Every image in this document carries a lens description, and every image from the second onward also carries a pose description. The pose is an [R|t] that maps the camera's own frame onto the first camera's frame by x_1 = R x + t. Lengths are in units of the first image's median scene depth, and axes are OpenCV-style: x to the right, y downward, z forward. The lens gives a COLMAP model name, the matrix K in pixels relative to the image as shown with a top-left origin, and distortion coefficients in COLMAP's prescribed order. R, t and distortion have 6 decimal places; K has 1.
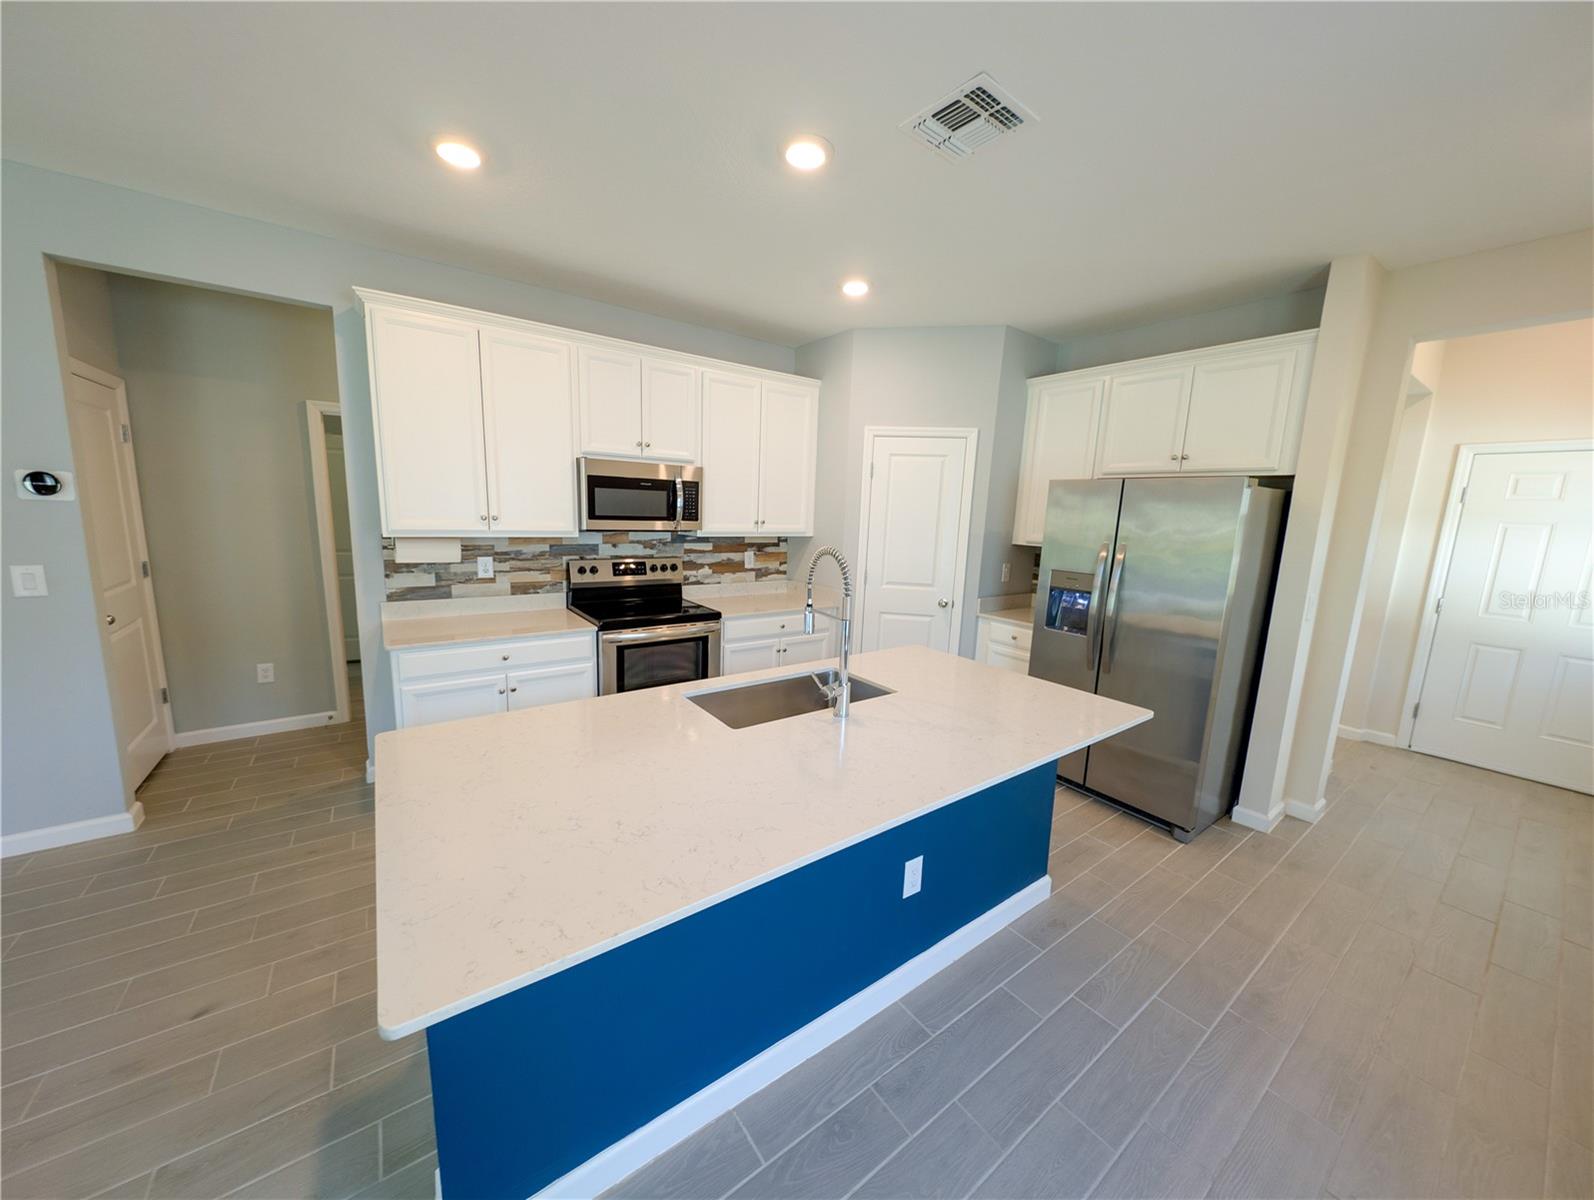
lens RADIAL K [[570.1, 0, 800.1], [0, 570.1, 601.4], [0, 0, 1]] dist [0.015599, -0.001444]
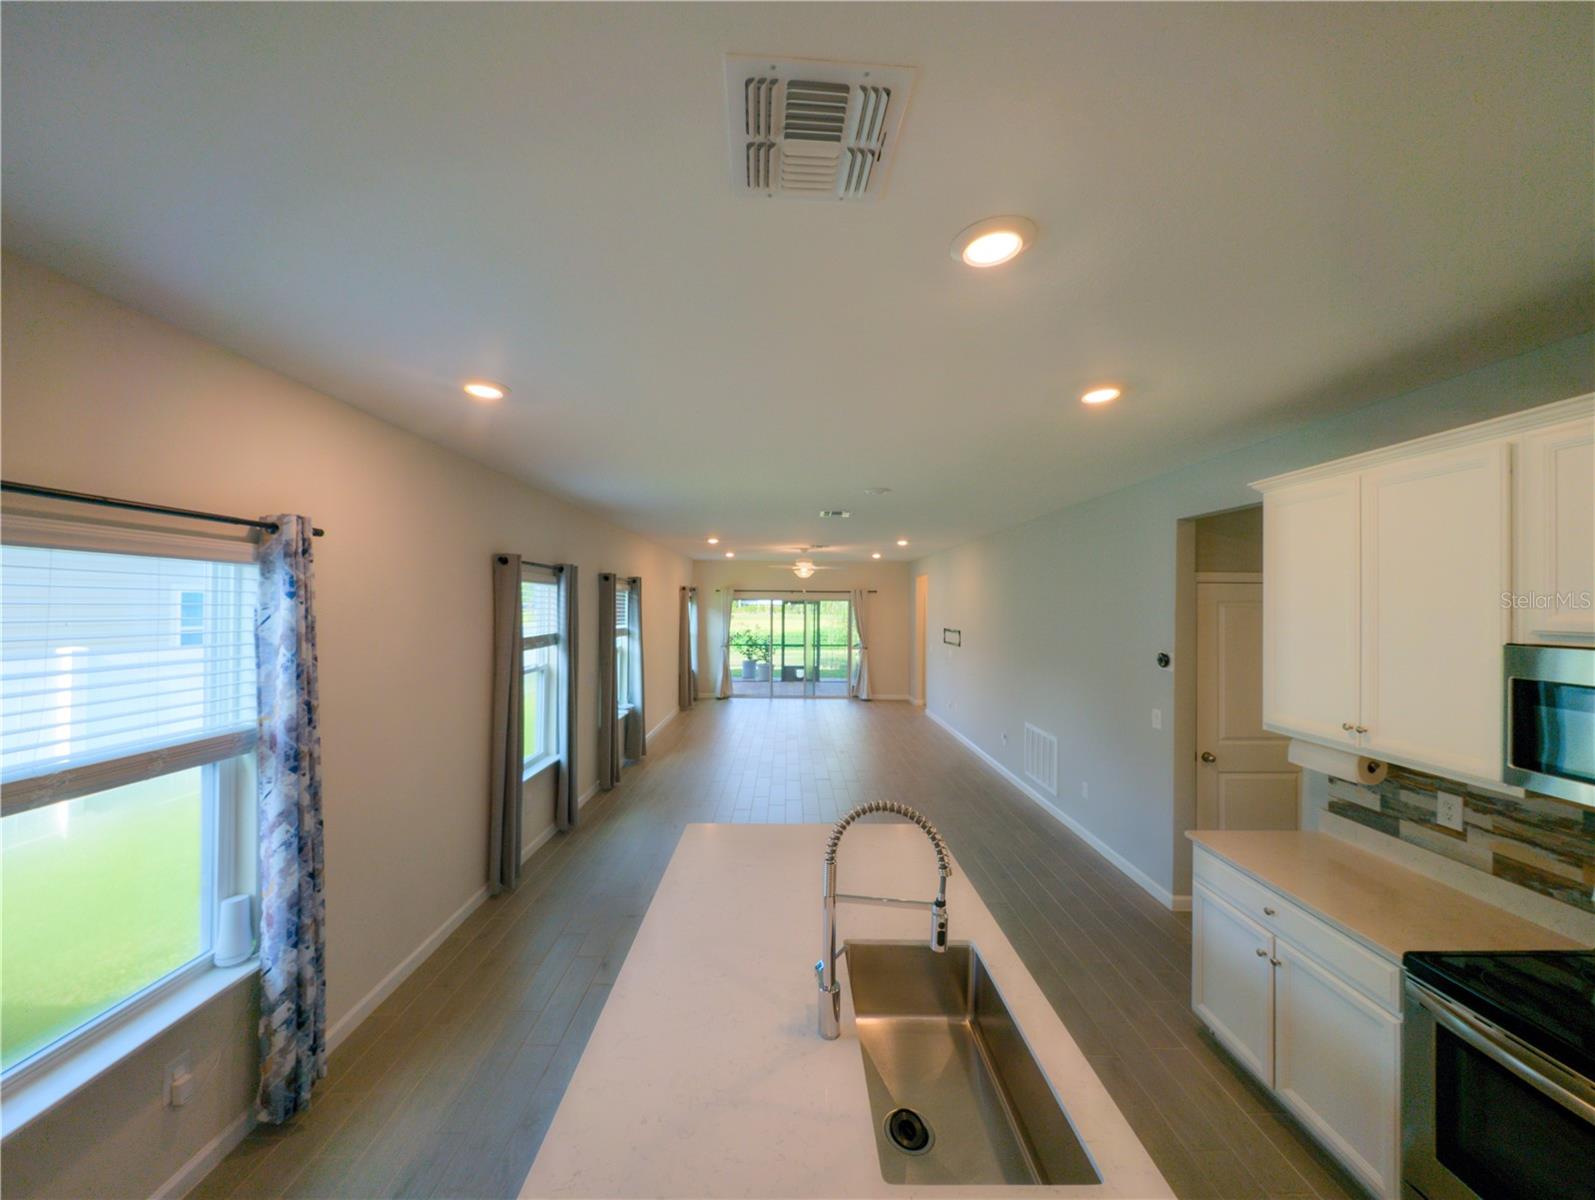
lens RADIAL K [[570.5, 0, 807.2], [0, 570.5, 596.2], [0, 0, 1]] dist [0.015599, -0.001444]
pose [[-0.560623, -0.055804, -0.826189, 0.392727], [-0.174104, 0.983368, 0.051720, -0.203374], [0.809562, 0.172838, -0.561014, 0.750589]]
